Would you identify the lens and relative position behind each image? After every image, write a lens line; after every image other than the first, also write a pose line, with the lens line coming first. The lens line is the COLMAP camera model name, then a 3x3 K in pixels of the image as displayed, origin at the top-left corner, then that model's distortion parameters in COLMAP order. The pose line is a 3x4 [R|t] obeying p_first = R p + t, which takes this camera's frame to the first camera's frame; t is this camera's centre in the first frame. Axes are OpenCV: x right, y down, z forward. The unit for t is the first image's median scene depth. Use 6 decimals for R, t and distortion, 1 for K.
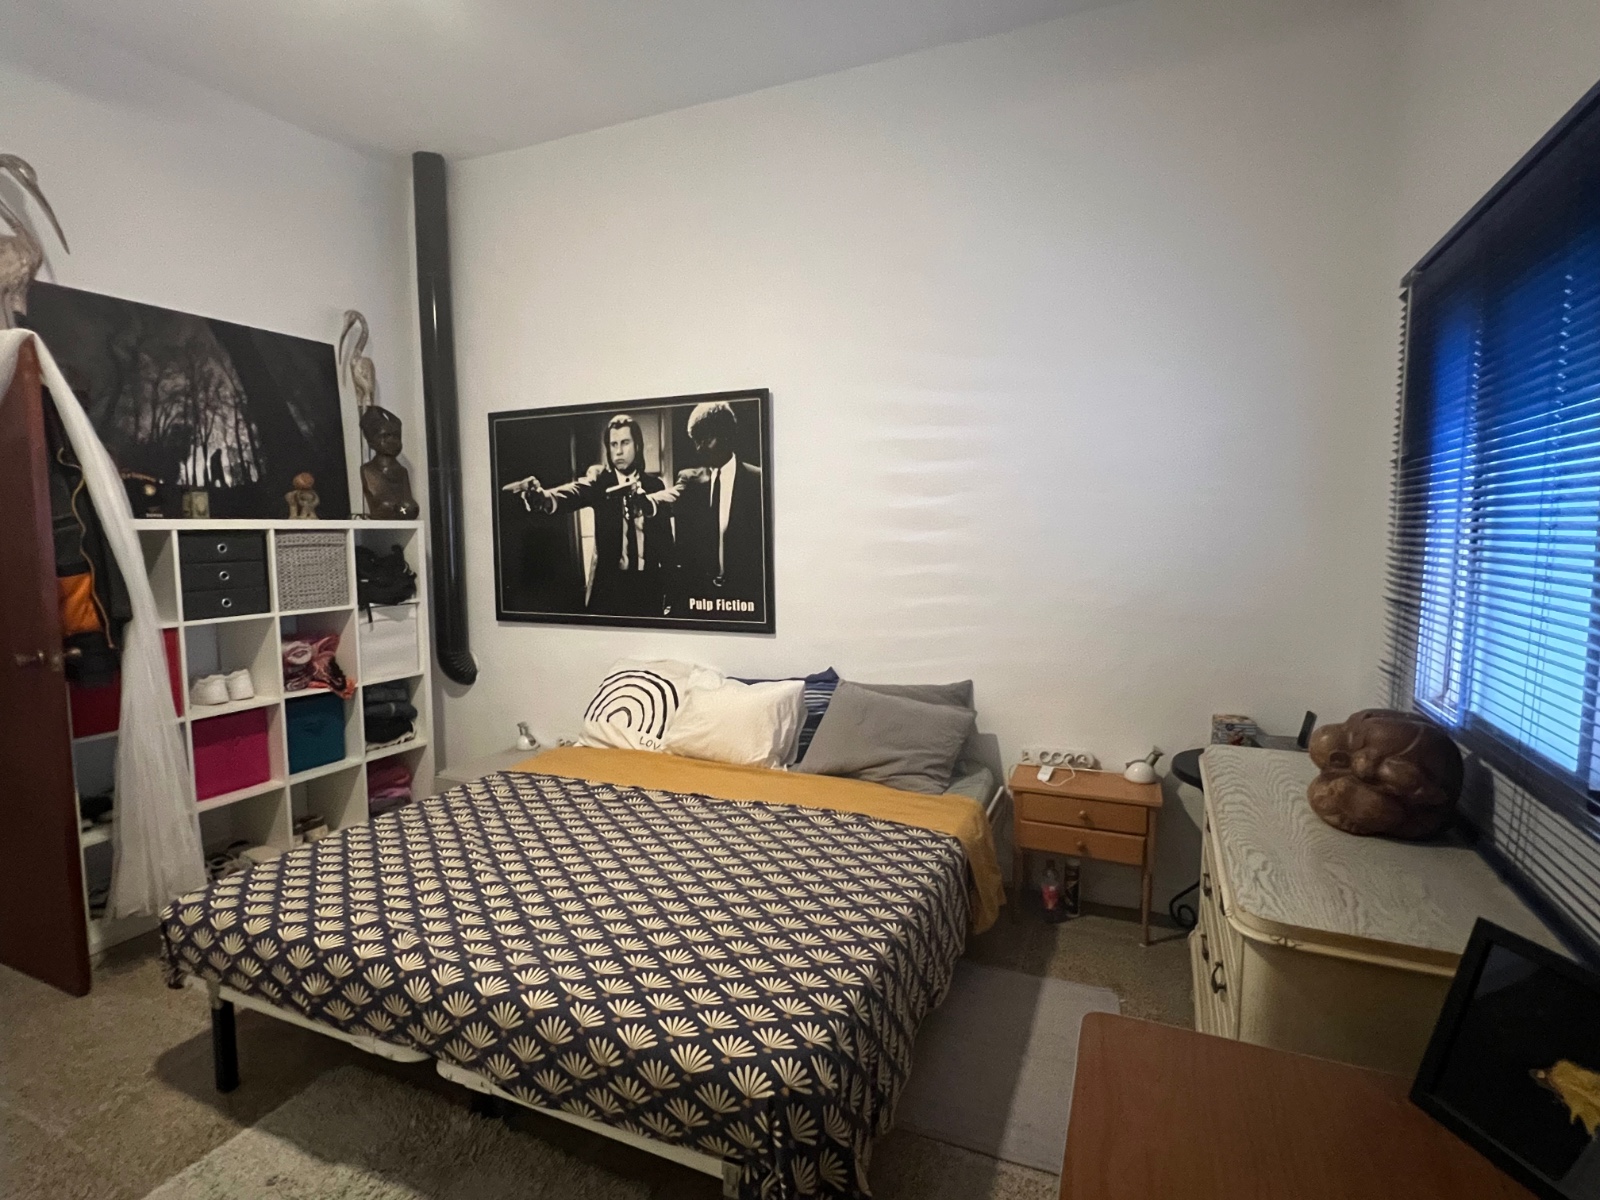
lens RADIAL K [[804.8, 0, 797.0], [0, 804.8, 602.0], [0, 0, 1]] dist [0.001207, -0.000227]
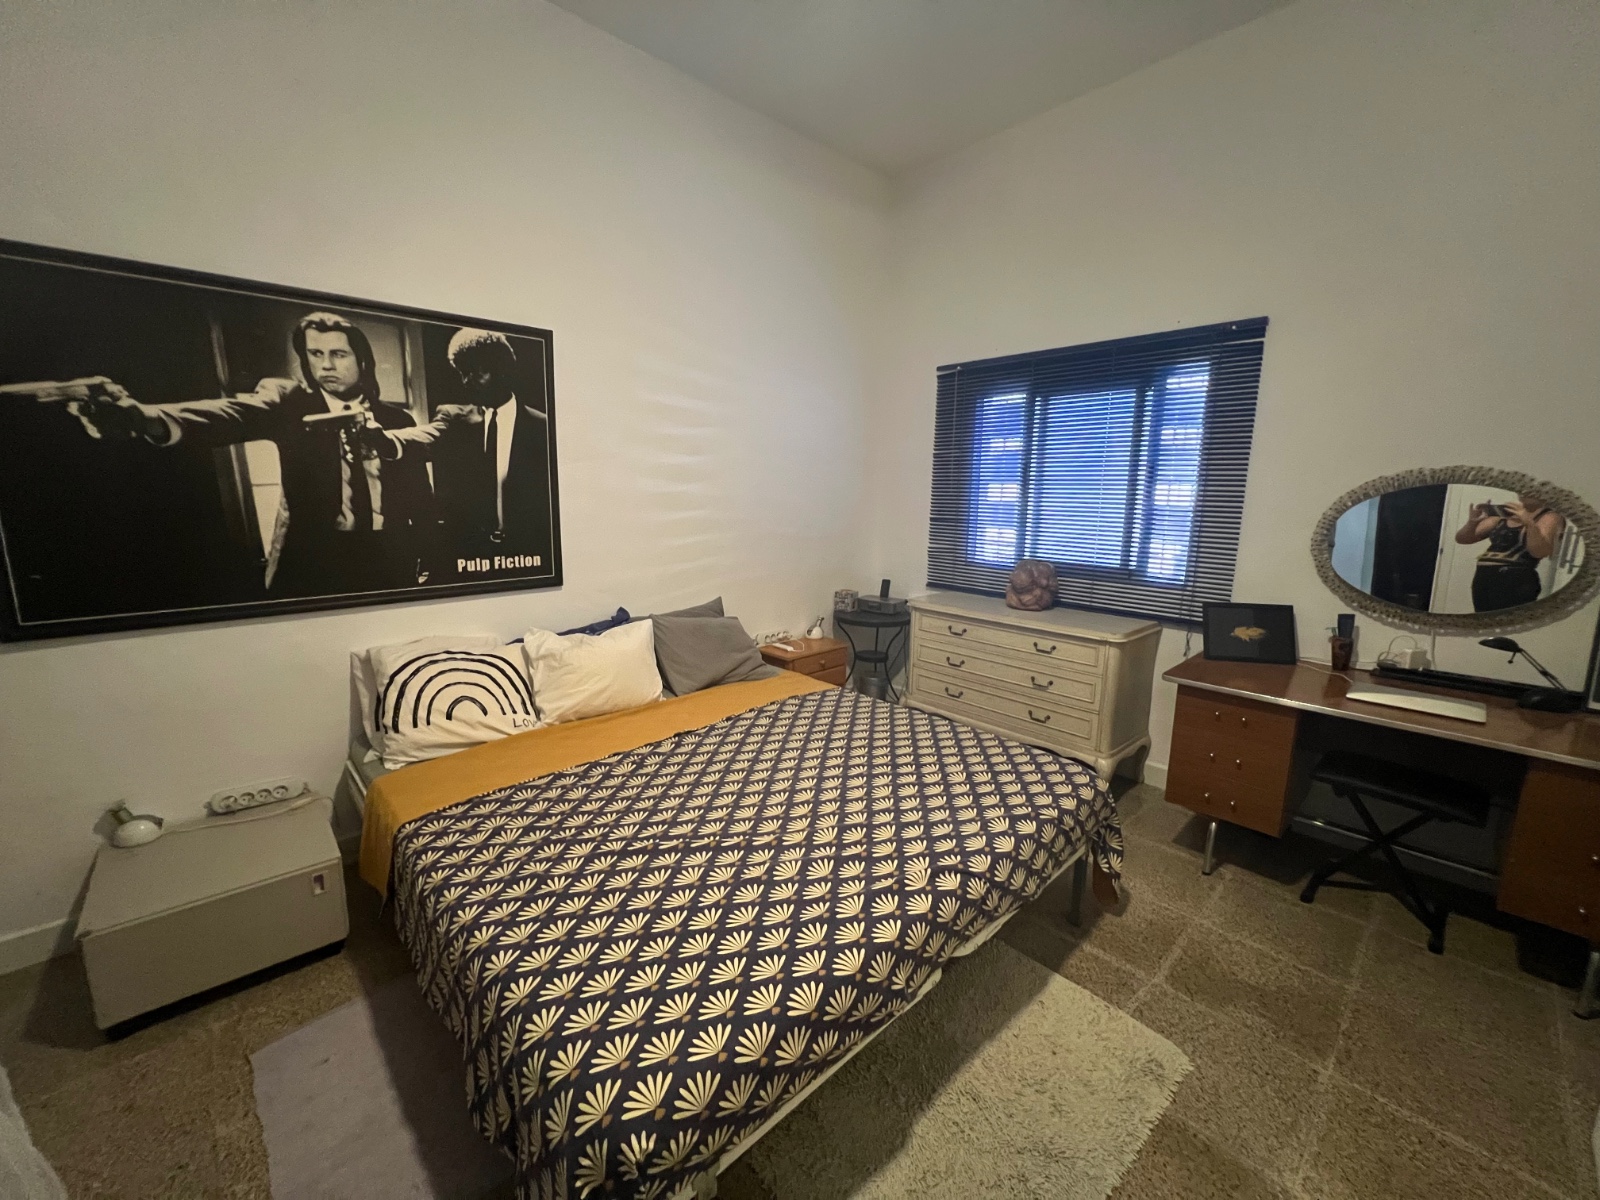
lens RADIAL K [[639.2, 0, 796.8], [0, 639.2, 595.5], [0, 0, 1]] dist [0.000240, 0.000137]
pose [[0.397729, -0.145691, 0.905862, -0.613113], [0.073150, 0.989205, 0.126978, -0.026550], [-0.914582, 0.015761, 0.404093, 0.399933]]
